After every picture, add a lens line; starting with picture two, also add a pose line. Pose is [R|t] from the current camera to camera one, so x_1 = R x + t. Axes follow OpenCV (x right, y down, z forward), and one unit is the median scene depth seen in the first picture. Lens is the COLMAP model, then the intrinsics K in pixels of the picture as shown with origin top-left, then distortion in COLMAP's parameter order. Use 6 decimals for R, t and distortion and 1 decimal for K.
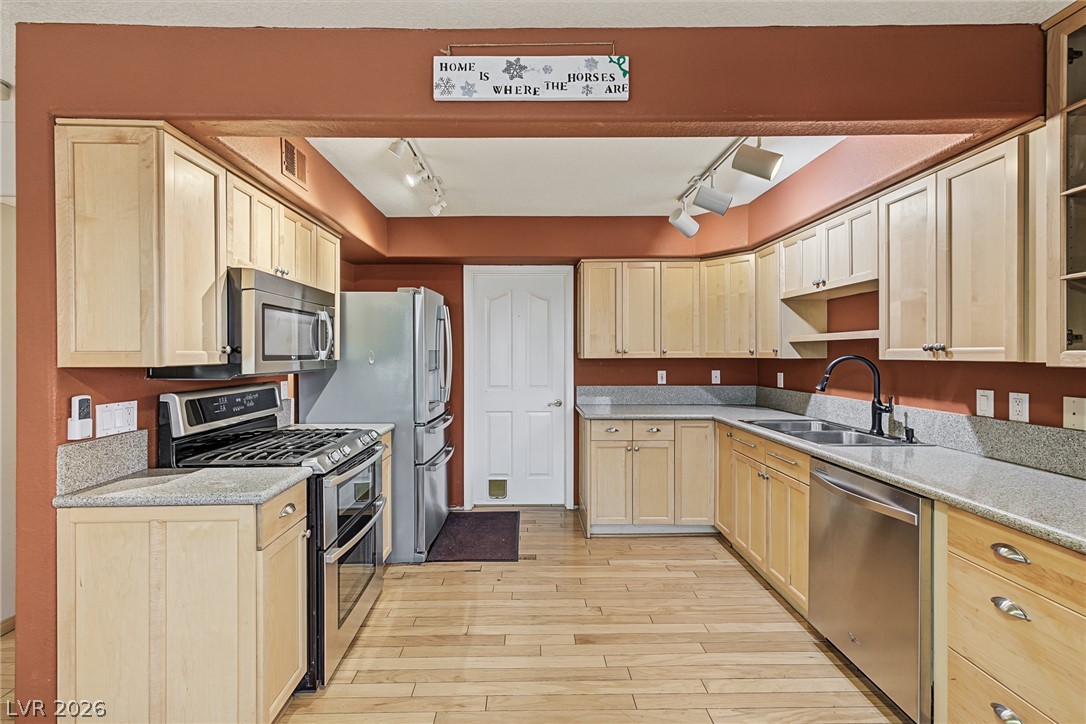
lens RADIAL K [[458.3, 0, 534.3], [0, 458.3, 356.2], [0, 0, 1]] dist [0.008448, -0.001171]
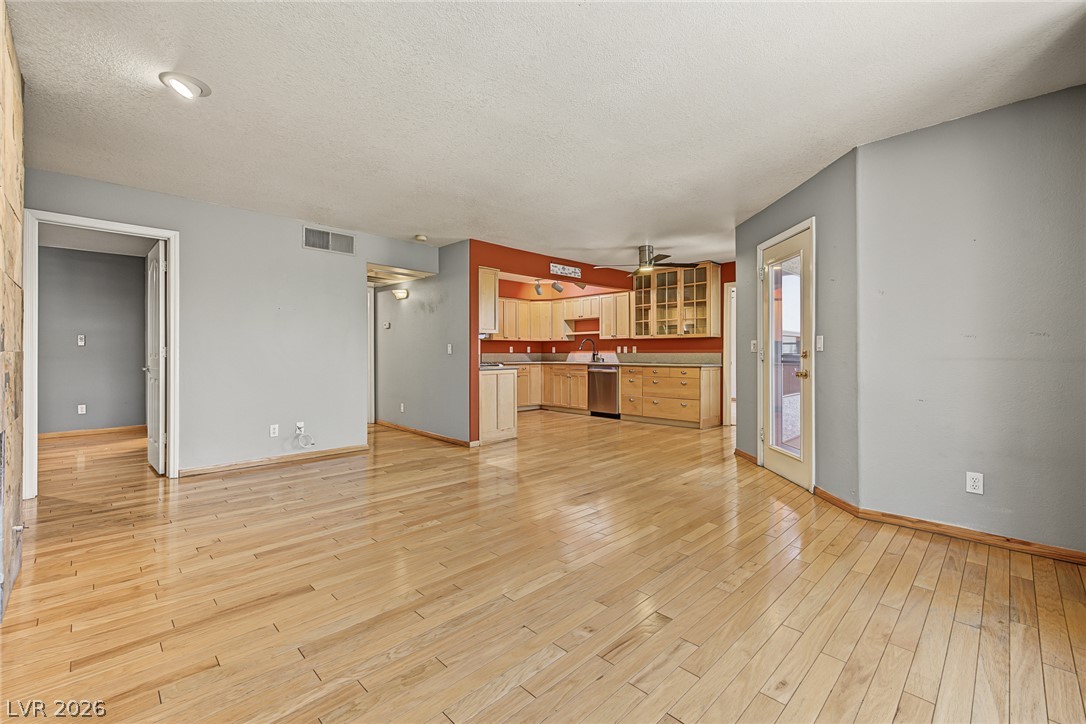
lens RADIAL K [[458.3, 0, 545.4], [0, 458.3, 357.5], [0, 0, 1]] dist [0.008448, -0.001171]
pose [[0.710794, -0.006070, 0.703374, -2.181851], [0.004258, 0.999982, 0.004327, 0.138697], [-0.703388, -0.000081, 0.710806, -1.335224]]
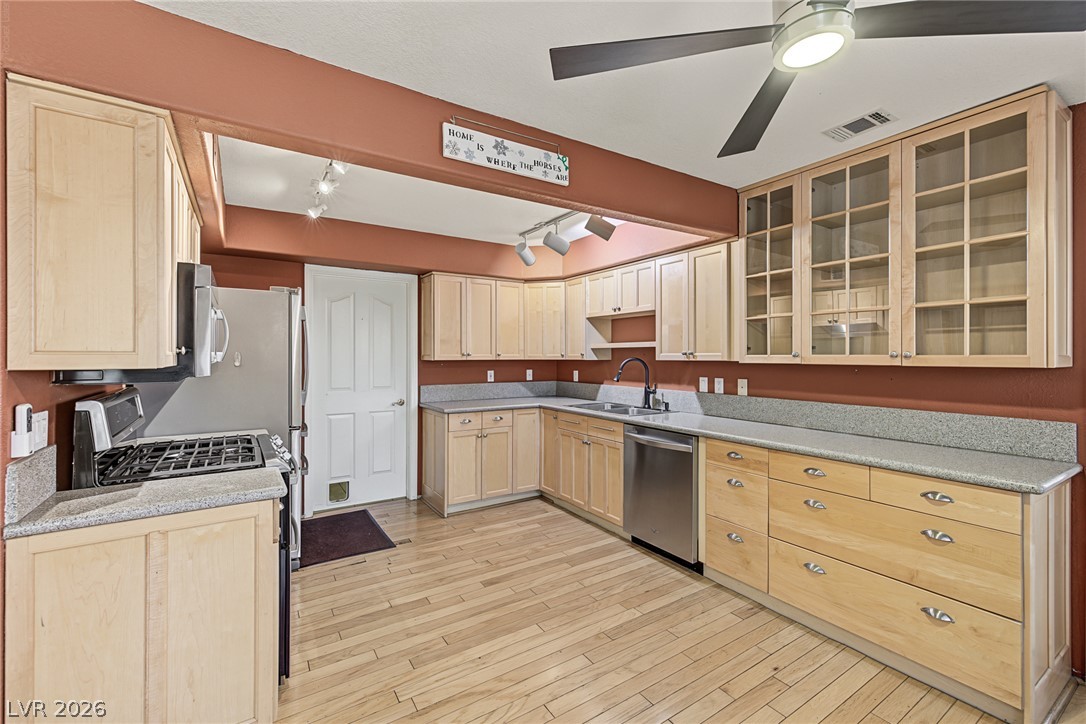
lens RADIAL K [[458.3, 0, 539.3], [0, 458.3, 356.7], [0, 0, 1]] dist [0.008448, -0.001171]
pose [[0.848500, 0.001845, 0.529192, -0.446375], [0.000861, 0.999988, -0.004866, 0.002964], [-0.529194, 0.004584, 0.848488, -0.145217]]
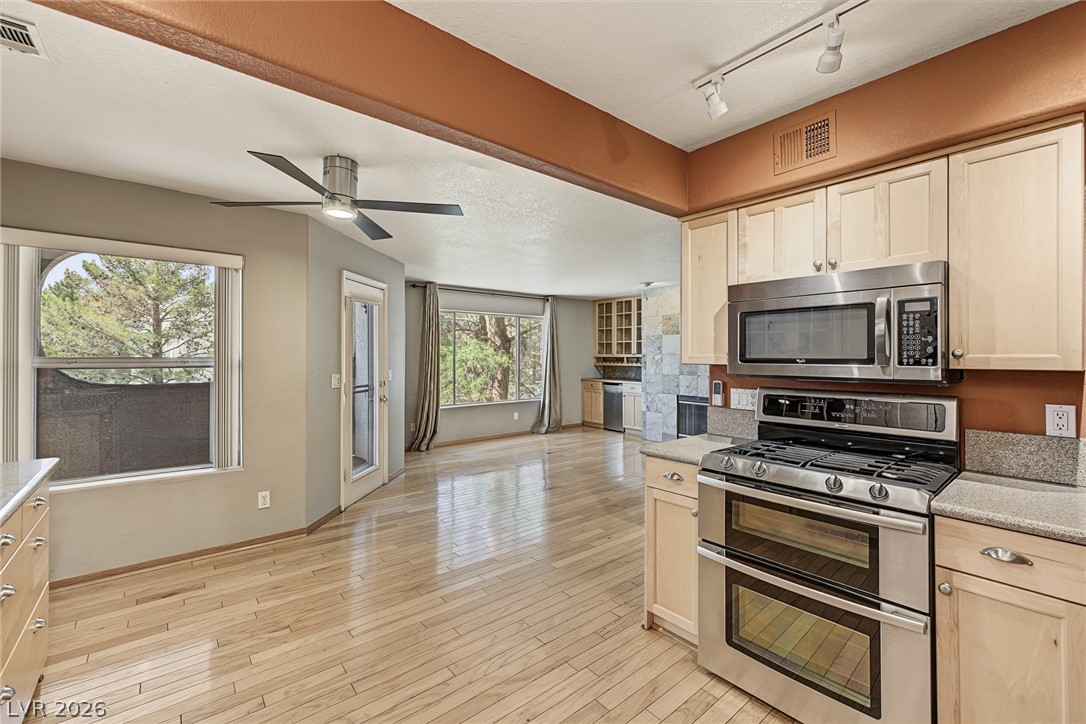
lens RADIAL K [[458.3, 0, 536.8], [0, 458.3, 352.3], [0, 0, 1]] dist [0.008448, -0.001171]
pose [[-0.781230, -0.005101, -0.624222, 0.442447], [-0.005036, 0.999986, -0.001869, -0.009727], [0.624223, 0.001683, -0.781245, 1.362108]]
